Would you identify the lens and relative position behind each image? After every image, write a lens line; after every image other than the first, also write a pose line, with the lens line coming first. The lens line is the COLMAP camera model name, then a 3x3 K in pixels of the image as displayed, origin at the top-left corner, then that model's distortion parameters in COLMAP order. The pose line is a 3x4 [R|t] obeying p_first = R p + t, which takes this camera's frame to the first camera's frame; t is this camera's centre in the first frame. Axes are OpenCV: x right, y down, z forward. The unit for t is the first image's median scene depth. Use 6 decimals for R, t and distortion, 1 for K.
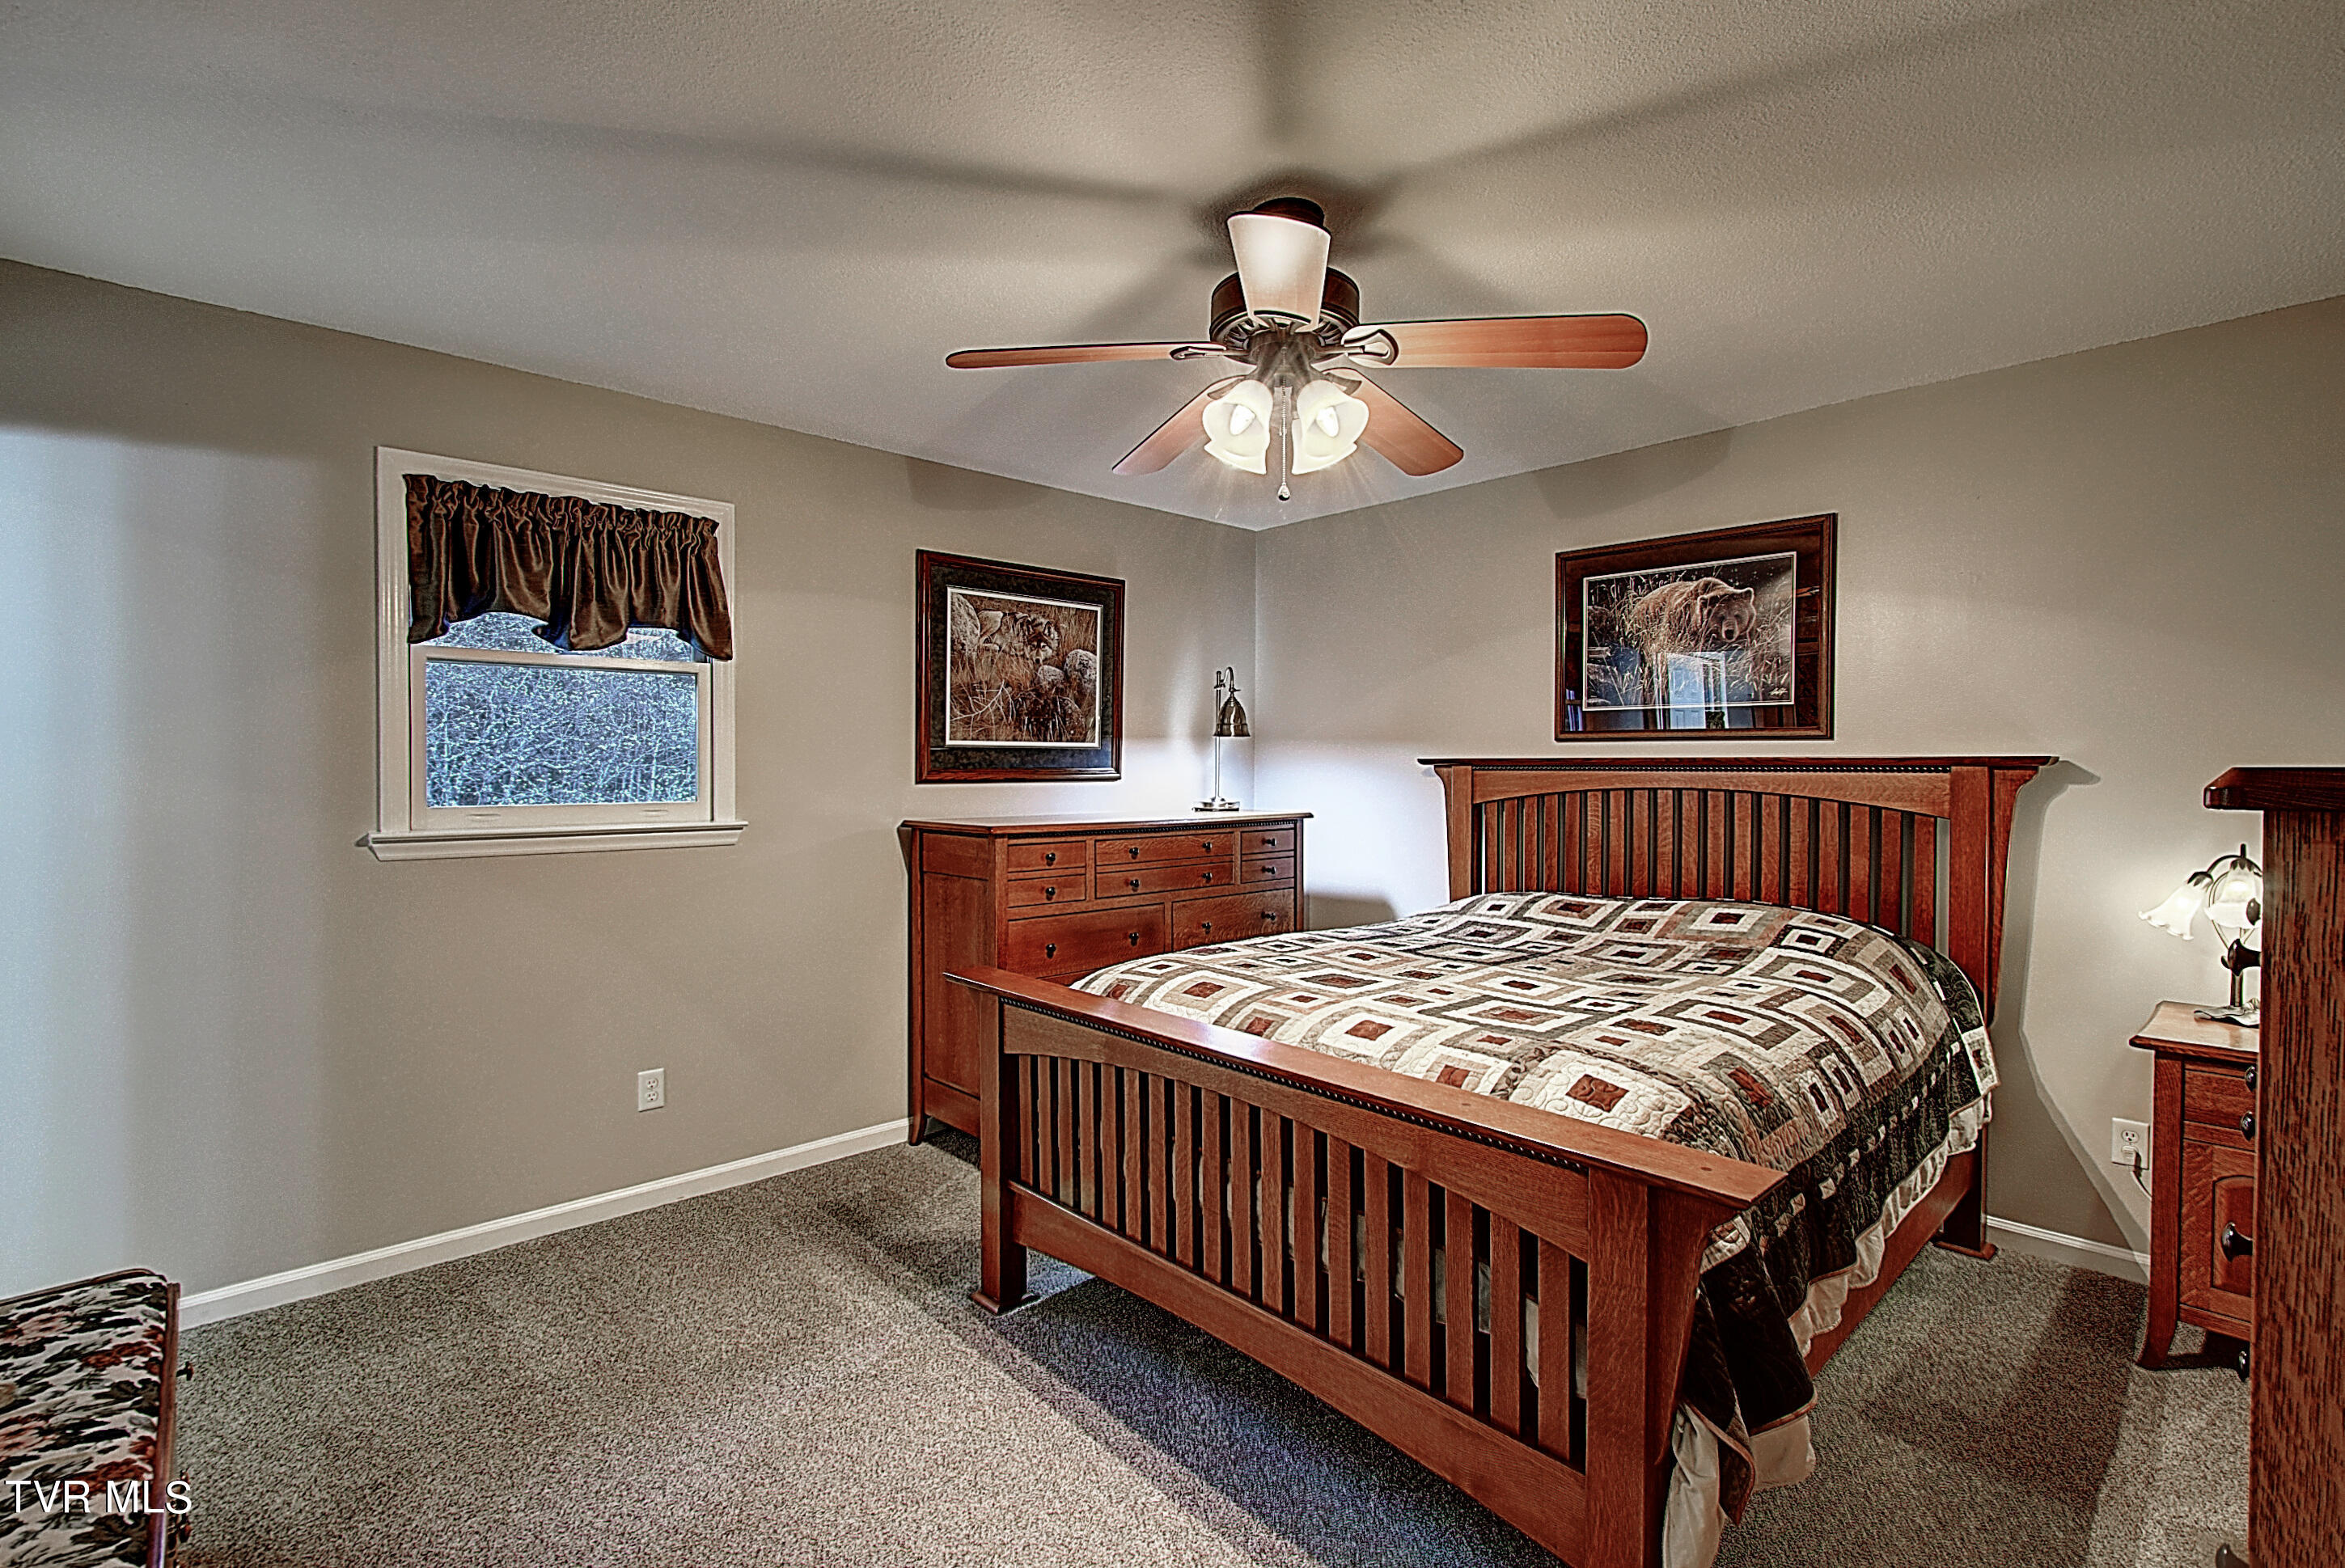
lens RADIAL K [[1033.4, 0, 1155.1], [0, 1033.4, 783.5], [0, 0, 1]] dist [-0.009799, -0.003975]
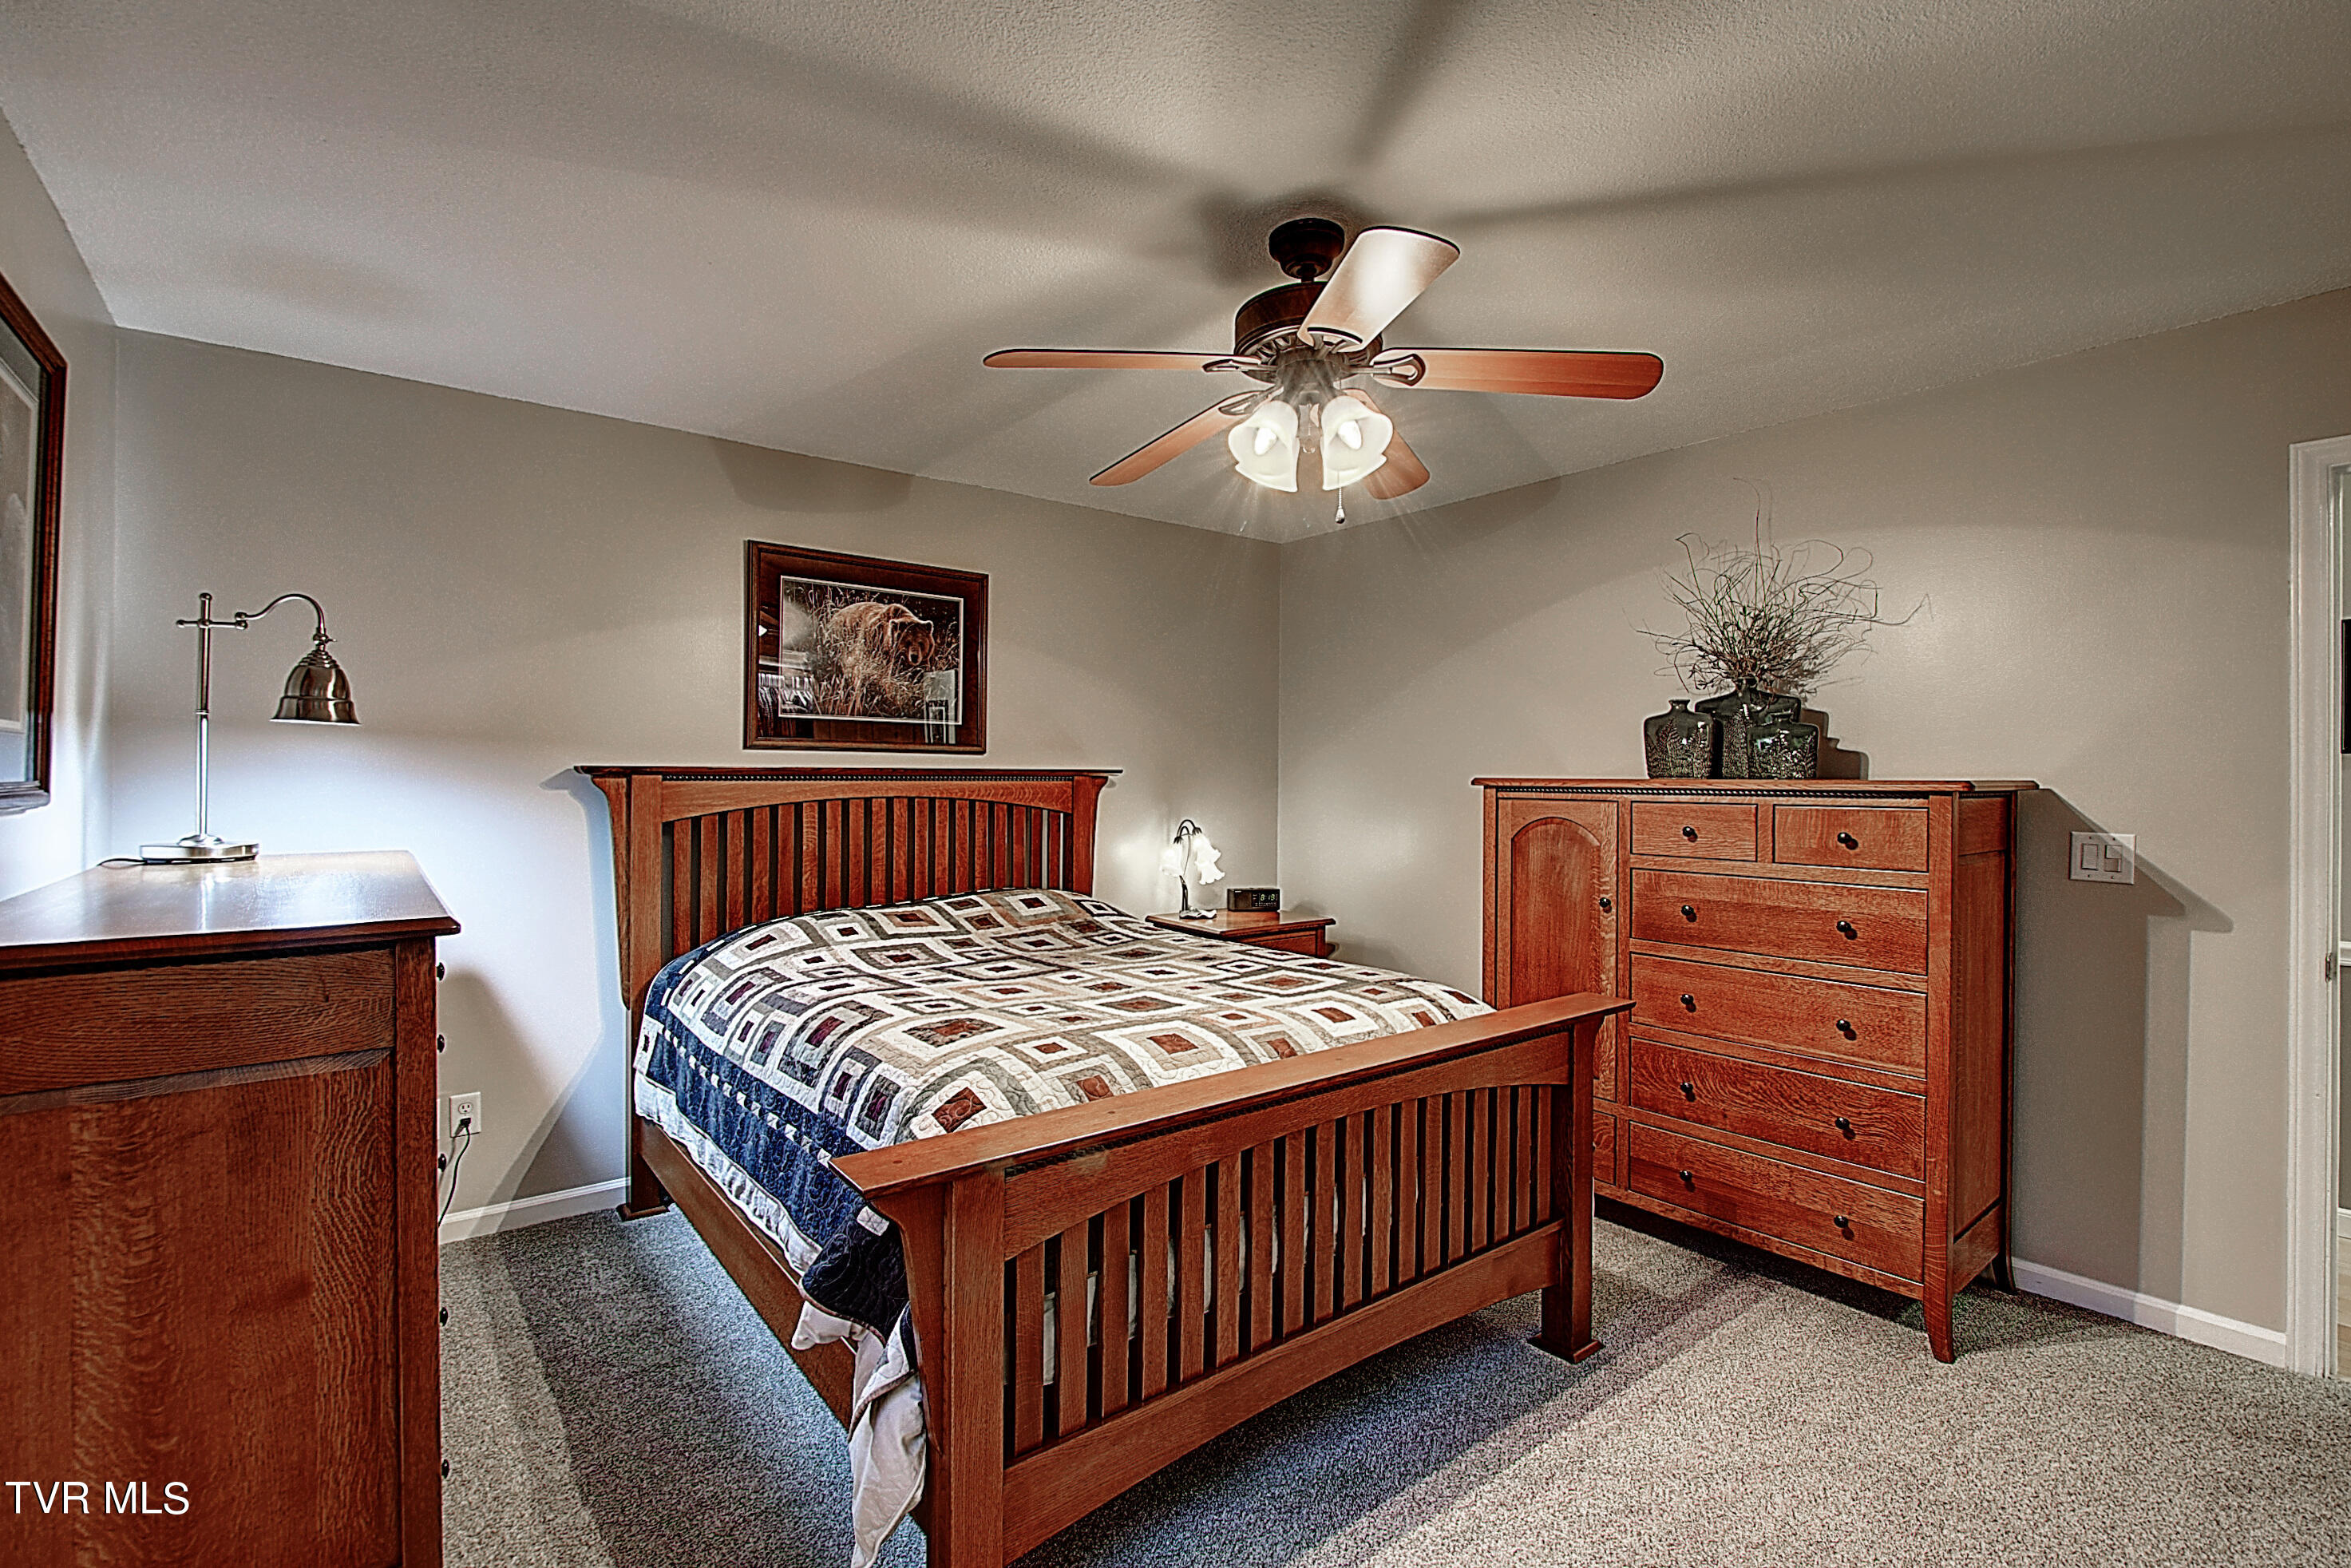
lens RADIAL K [[1045.0, 0, 1160.6], [0, 1045.0, 774.2], [0, 0, 1]] dist [-0.014304, -0.000619]
pose [[0.085429, -0.000383, 0.996344, -0.543527], [0.013241, 0.999912, -0.000751, -0.014755], [-0.996256, 0.013257, 0.085427, 0.629512]]
